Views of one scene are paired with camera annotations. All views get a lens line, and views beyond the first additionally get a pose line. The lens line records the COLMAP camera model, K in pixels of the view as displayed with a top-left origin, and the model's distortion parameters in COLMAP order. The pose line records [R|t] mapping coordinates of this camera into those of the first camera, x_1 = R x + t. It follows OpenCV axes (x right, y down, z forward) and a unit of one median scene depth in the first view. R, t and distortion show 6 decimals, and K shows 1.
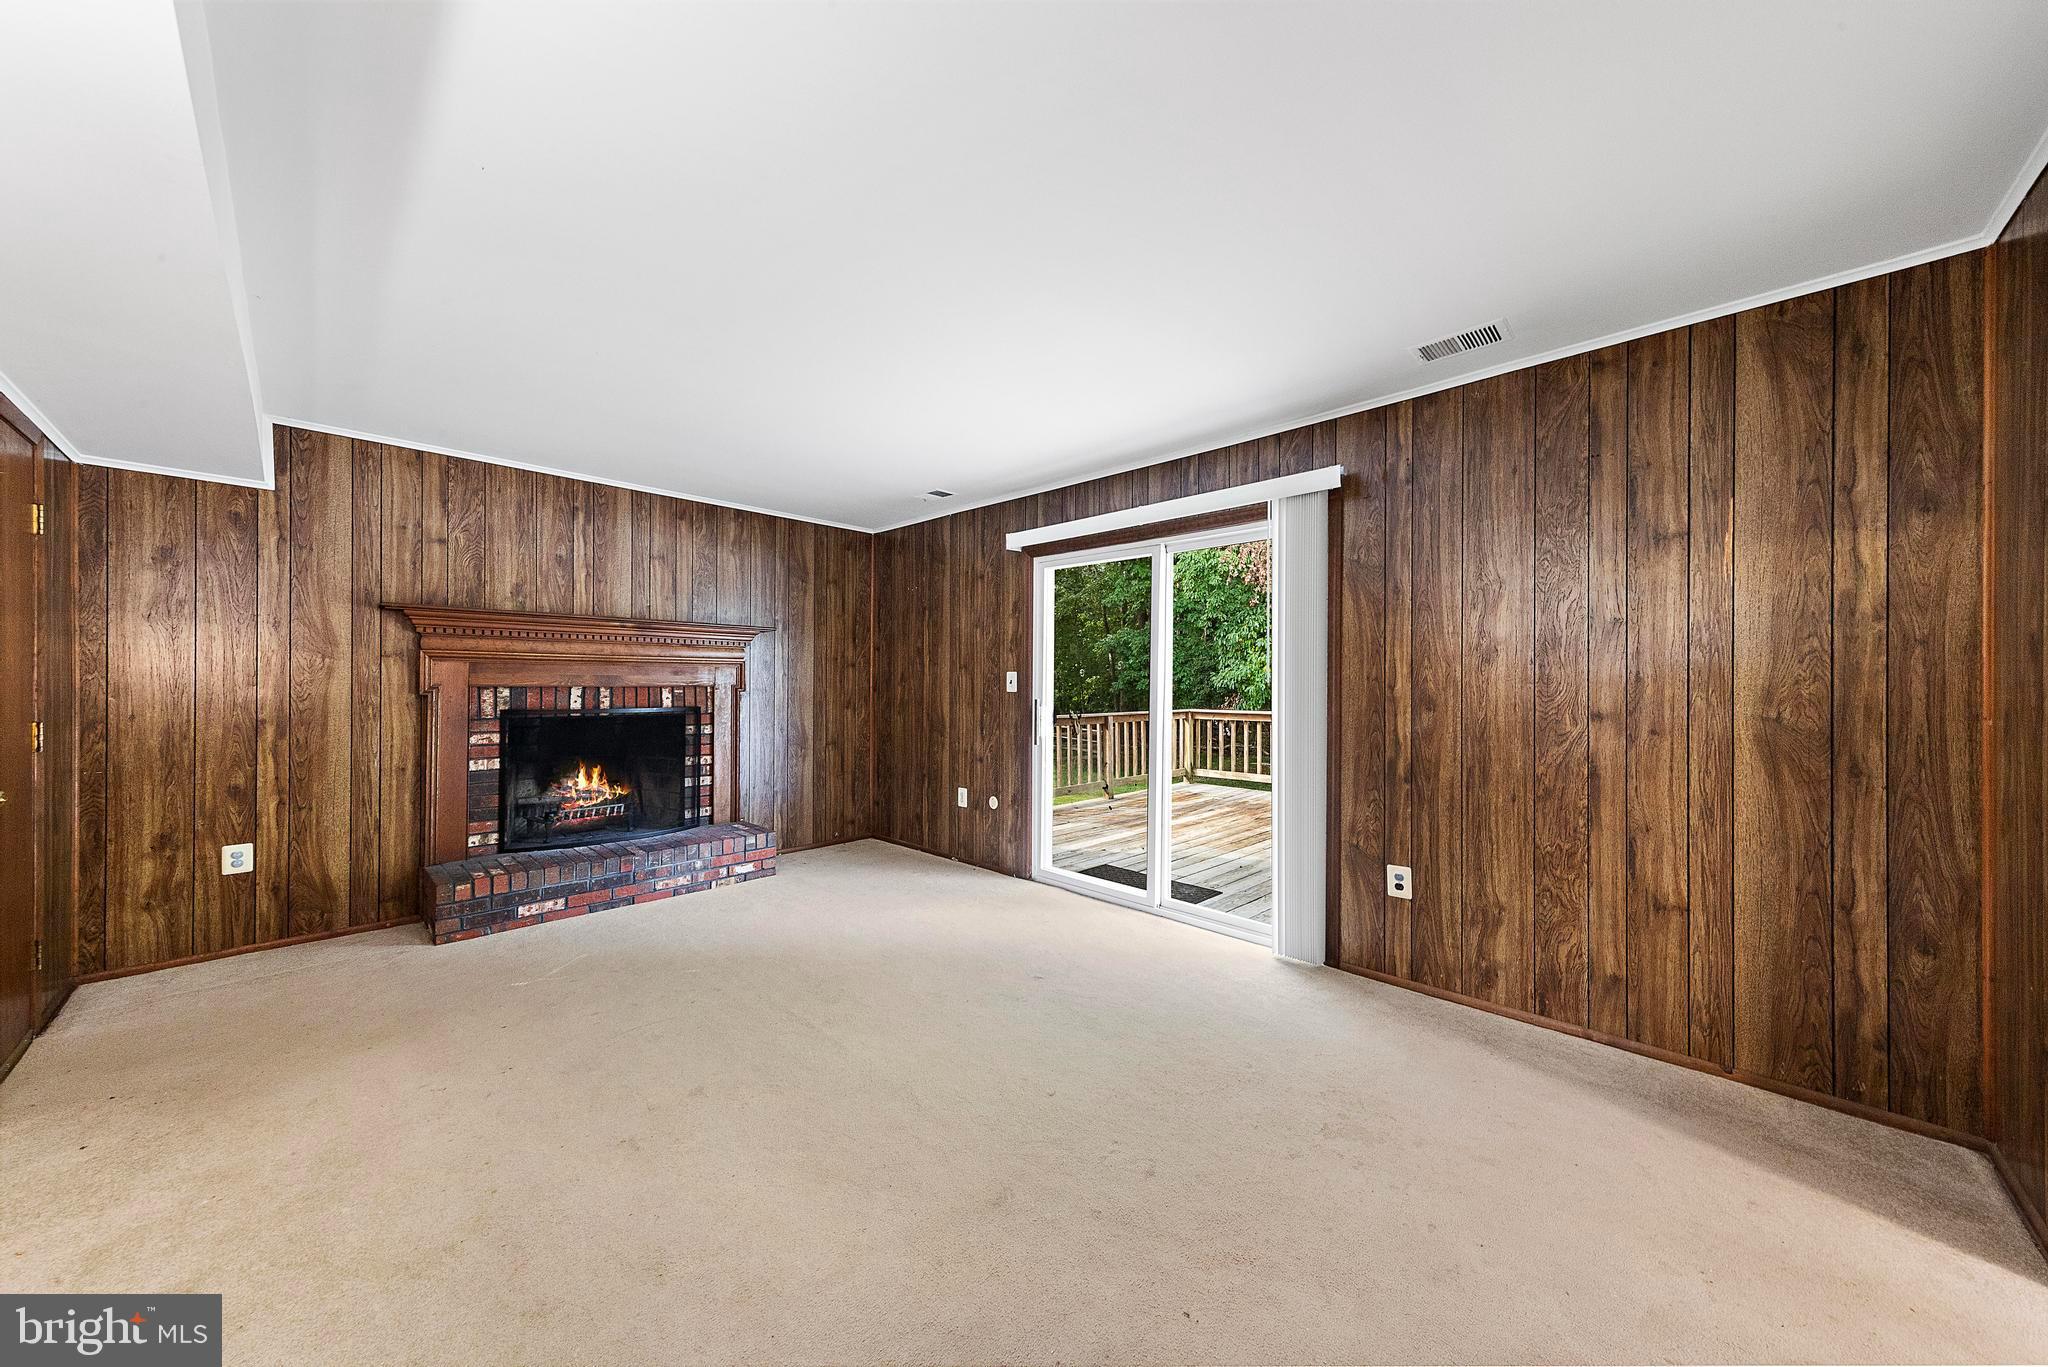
lens RADIAL K [[696.3, 0, 1025.4], [0, 696.3, 680.1], [0, 0, 1]] dist [0.000185, 0.000006]
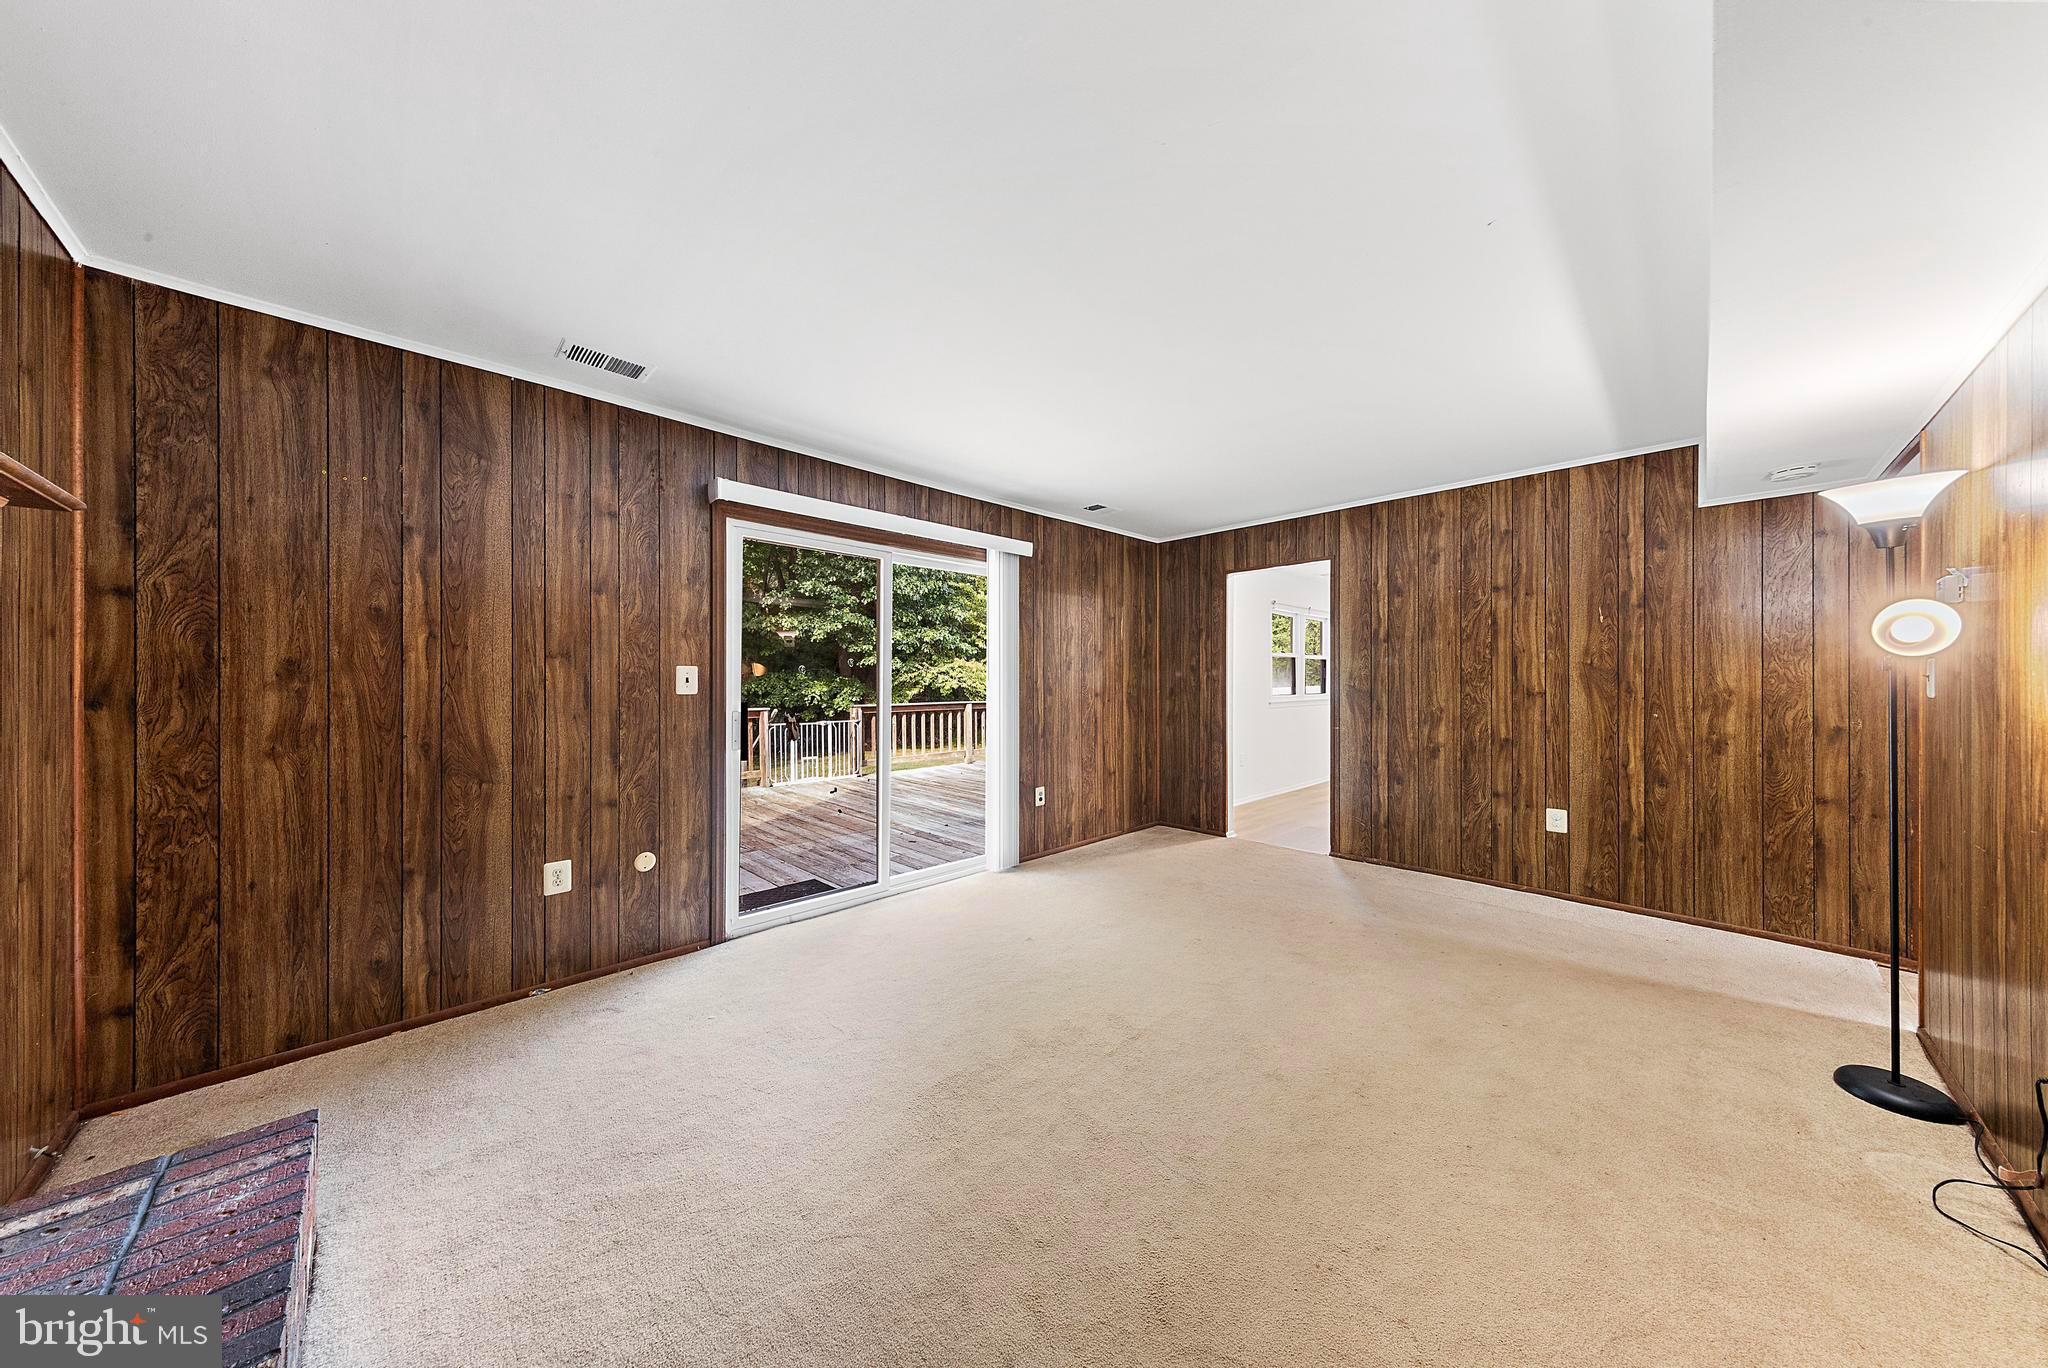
lens RADIAL K [[651.1, 0, 1024.0], [0, 651.1, 684.0], [0, 0, 1]] dist [0.000166, -0.000003]
pose [[0.022326, -0.006440, 0.999730, -0.641015], [0.000575, 0.999979, 0.006428, 0.002128], [-0.999751, 0.000431, 0.022329, 0.607805]]
